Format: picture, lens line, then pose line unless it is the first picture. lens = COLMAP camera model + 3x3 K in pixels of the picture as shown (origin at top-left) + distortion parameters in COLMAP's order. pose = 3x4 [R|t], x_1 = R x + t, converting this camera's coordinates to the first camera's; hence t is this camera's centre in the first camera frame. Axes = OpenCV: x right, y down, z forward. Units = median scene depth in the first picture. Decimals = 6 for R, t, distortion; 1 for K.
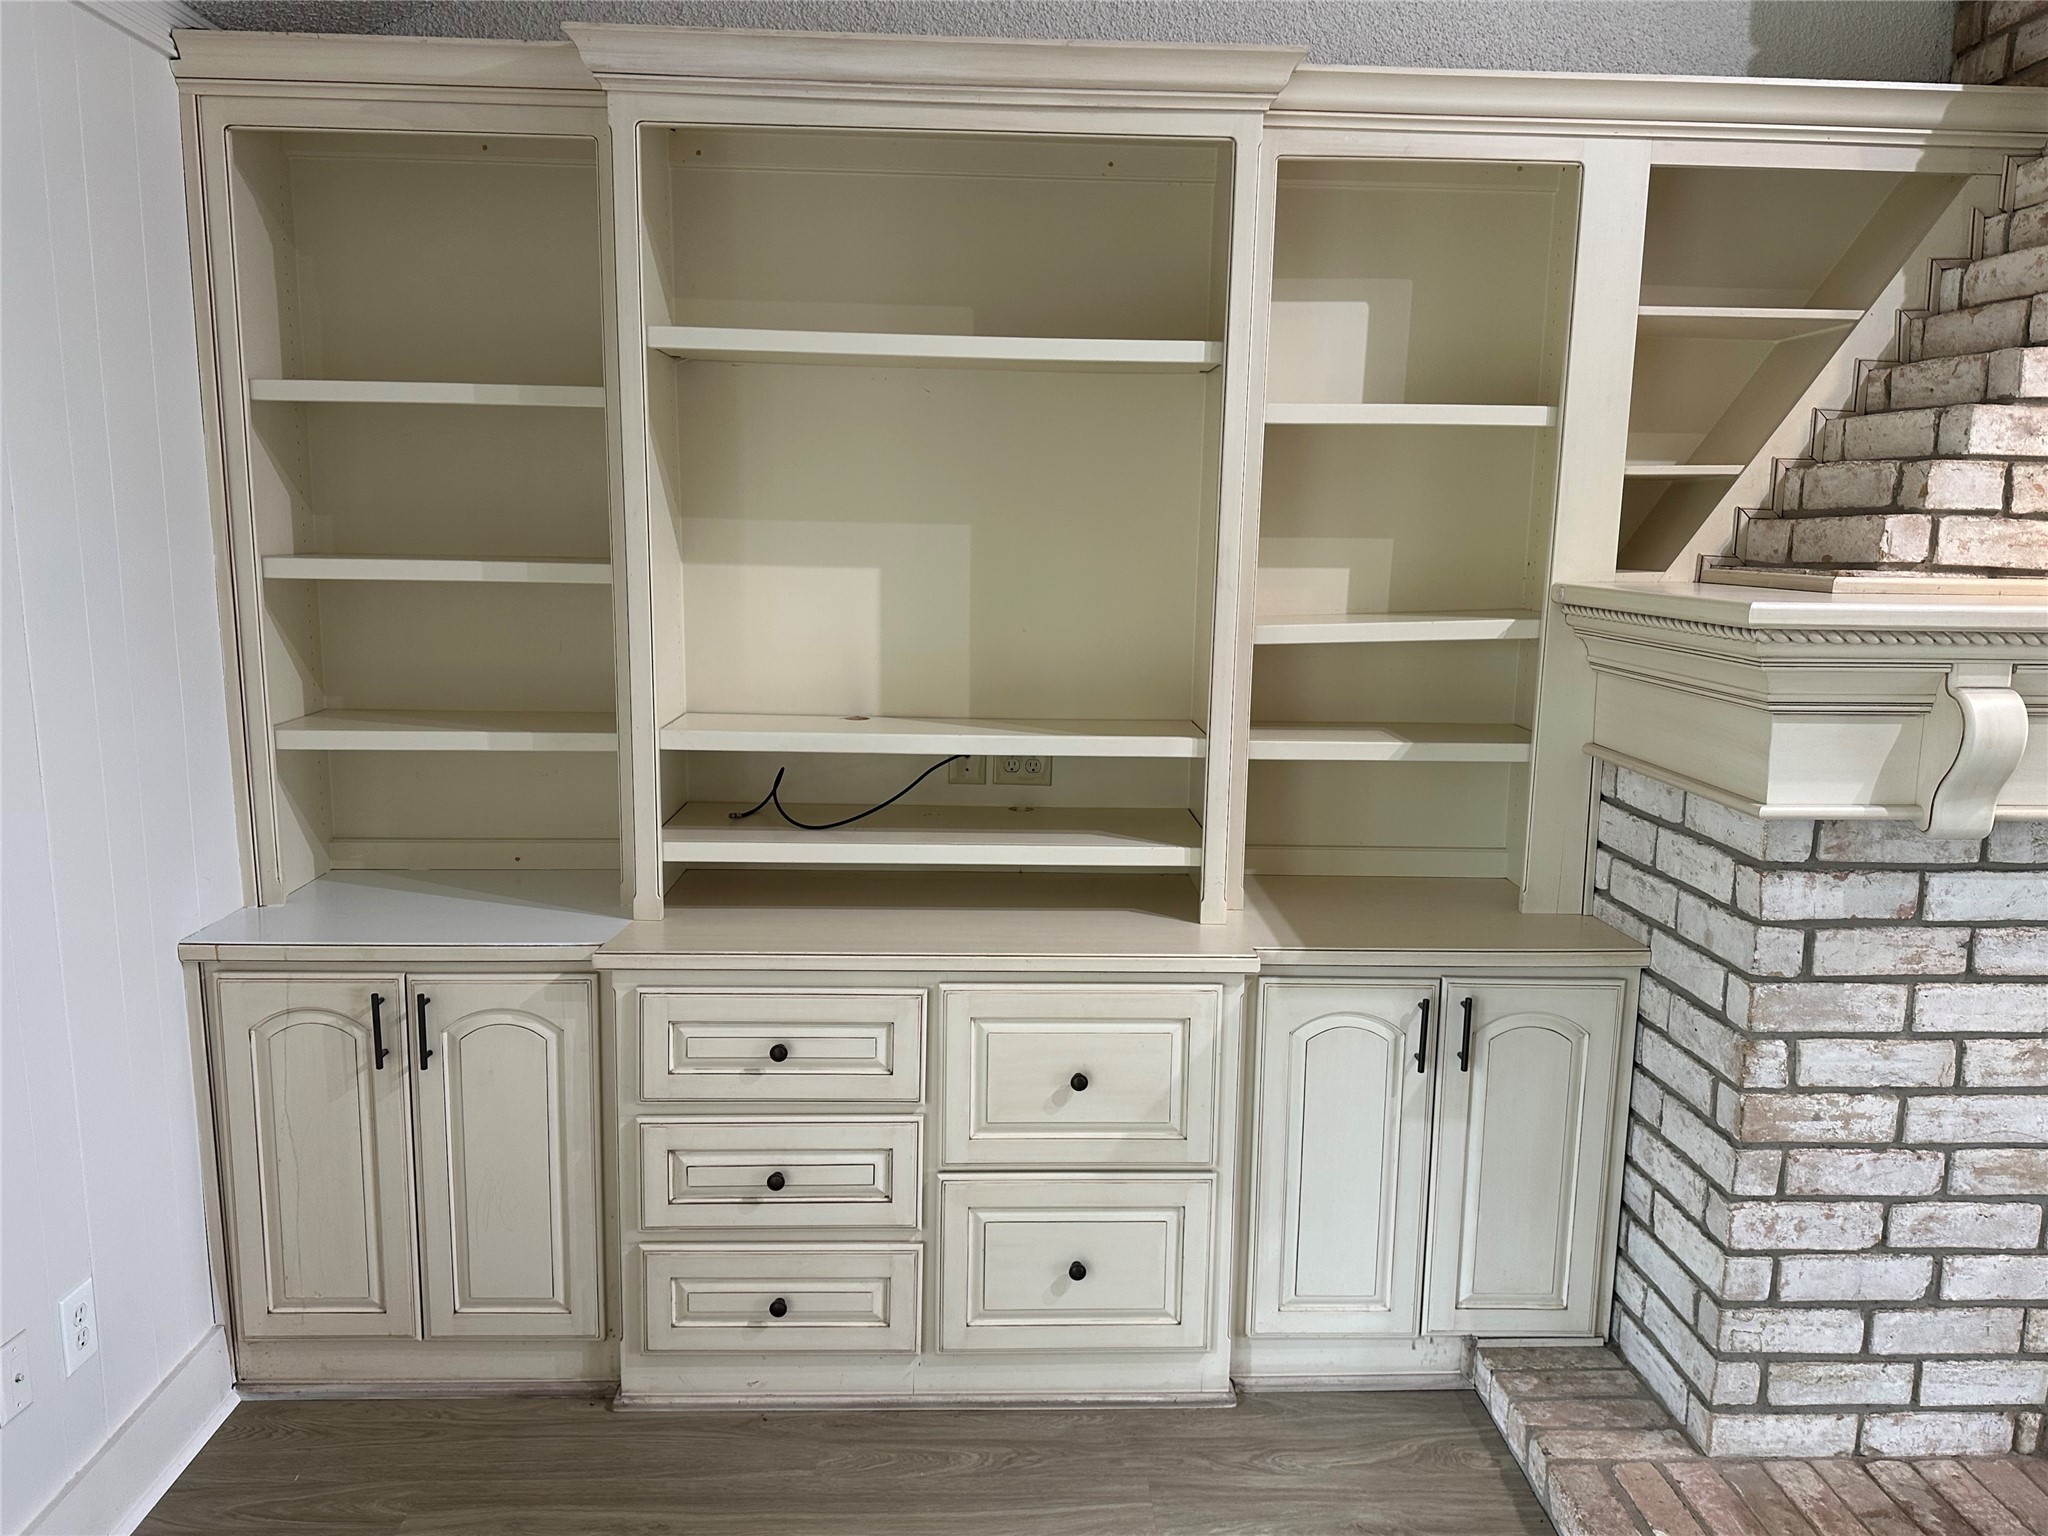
lens RADIAL K [[1472.8, 0, 1024.0], [0, 1472.8, 768.0], [0, 0, 1]] dist [0.085783, -0.126763]
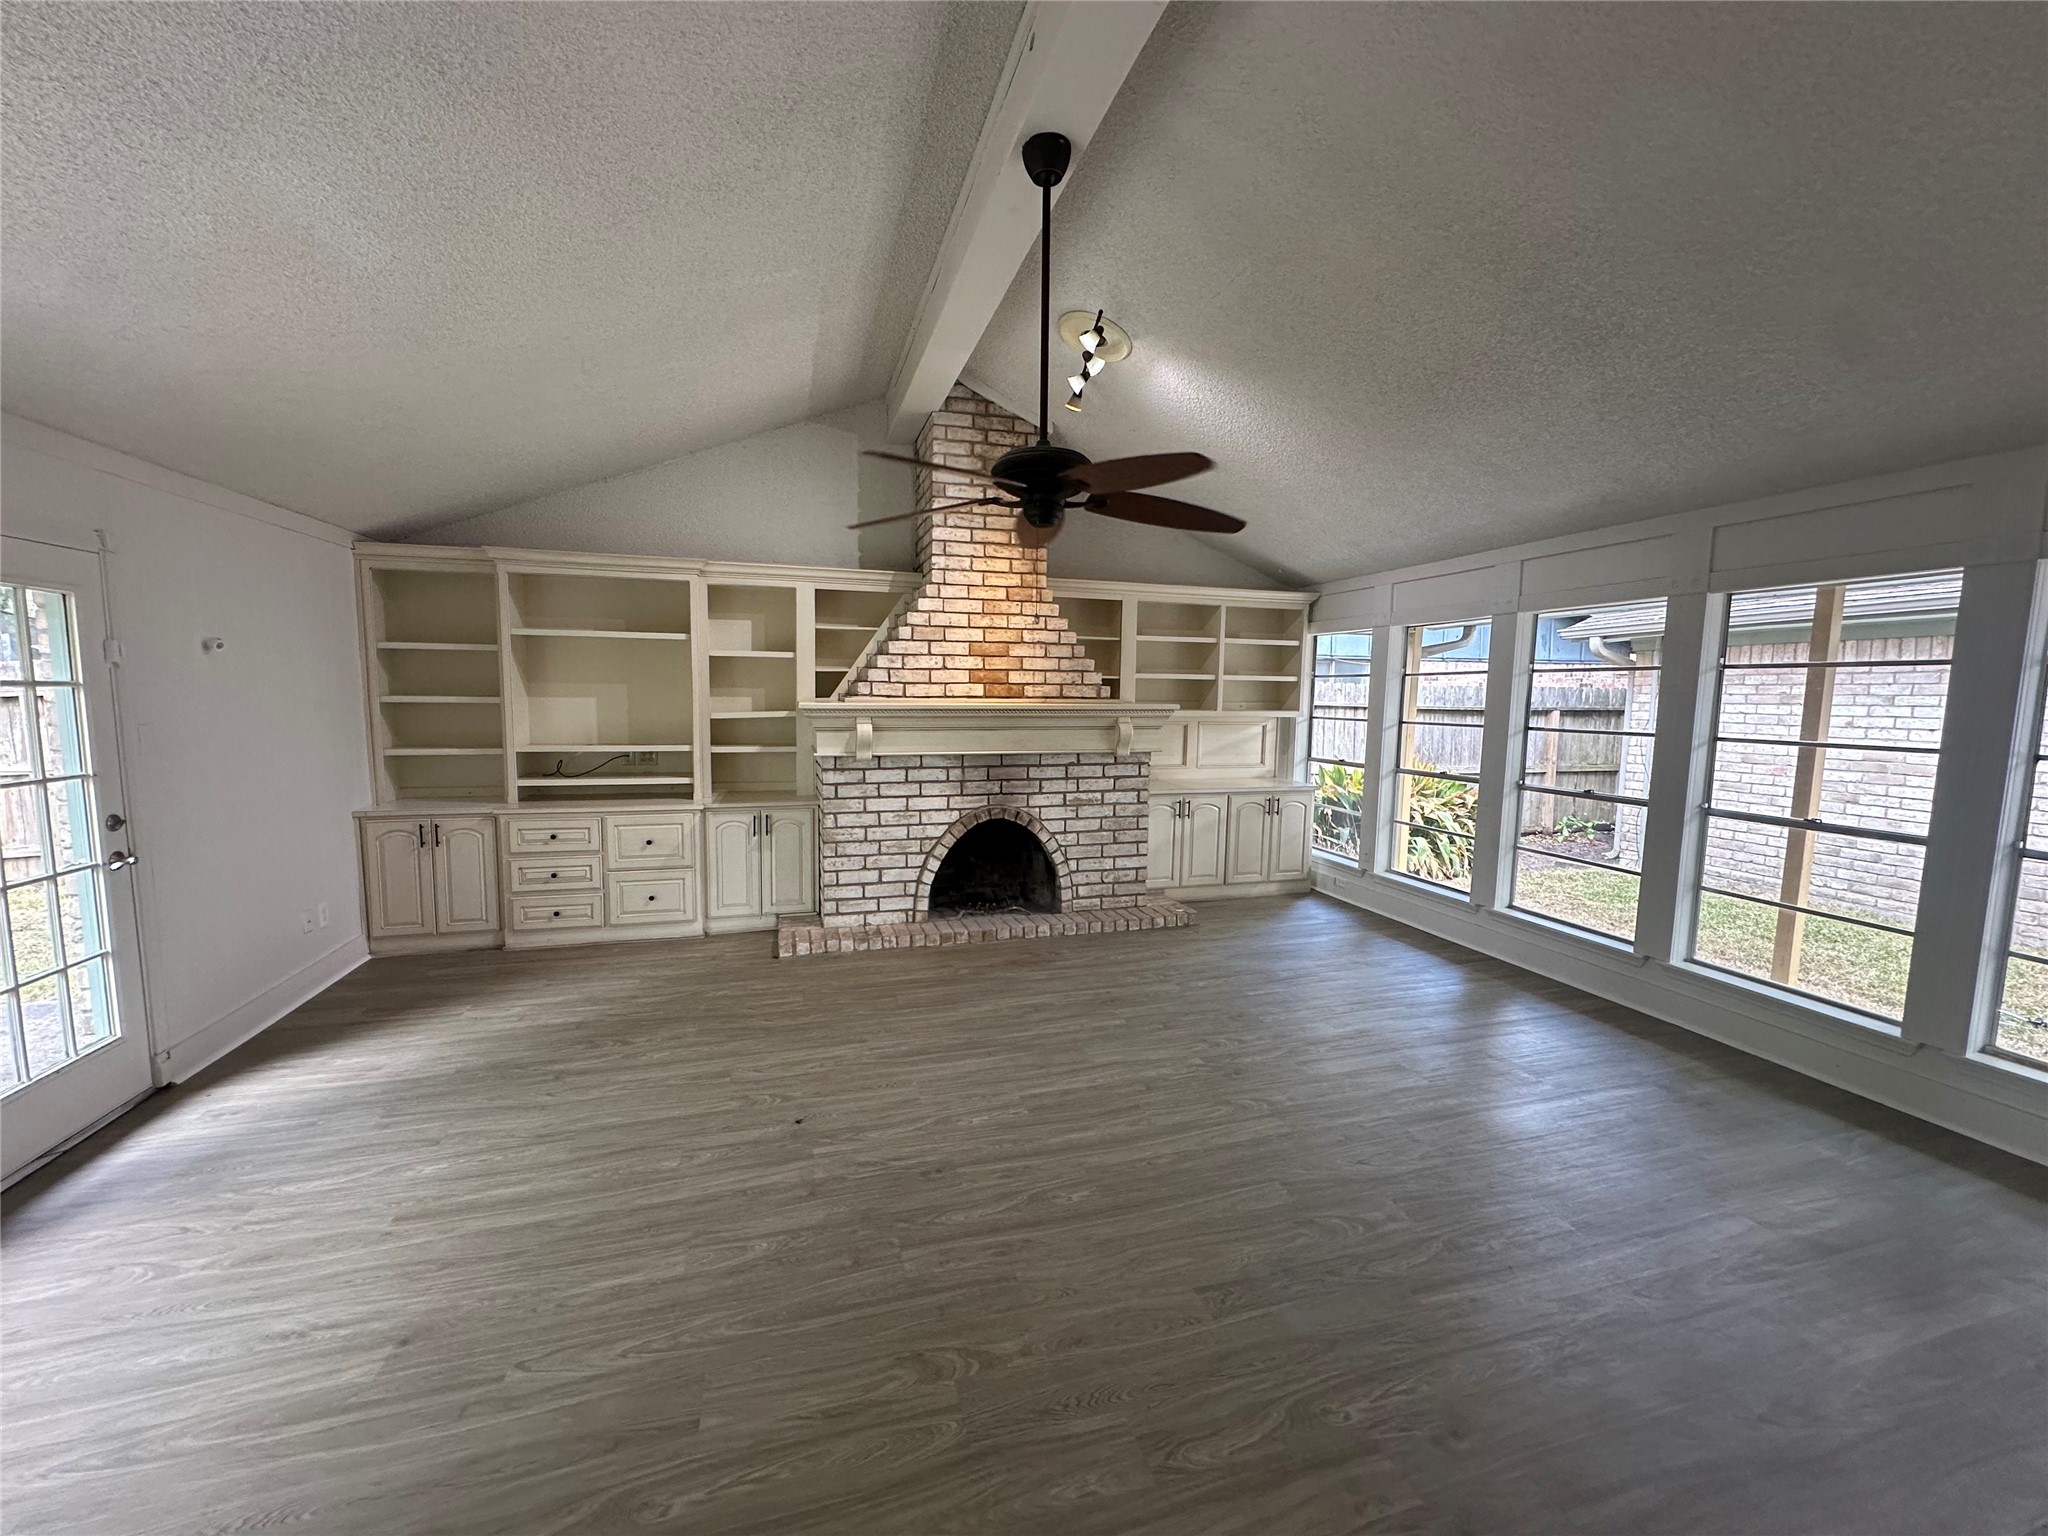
lens RADIAL K [[823.9, 0, 1024.0], [0, 823.9, 768.0], [0, 0, 1]] dist [-0.001115, 0.000123]
pose [[0.968848, -0.026701, 0.246211, 0.413532], [0.041836, 0.997529, -0.056446, 0.180582], [-0.244096, 0.064988, 0.967571, -1.094488]]
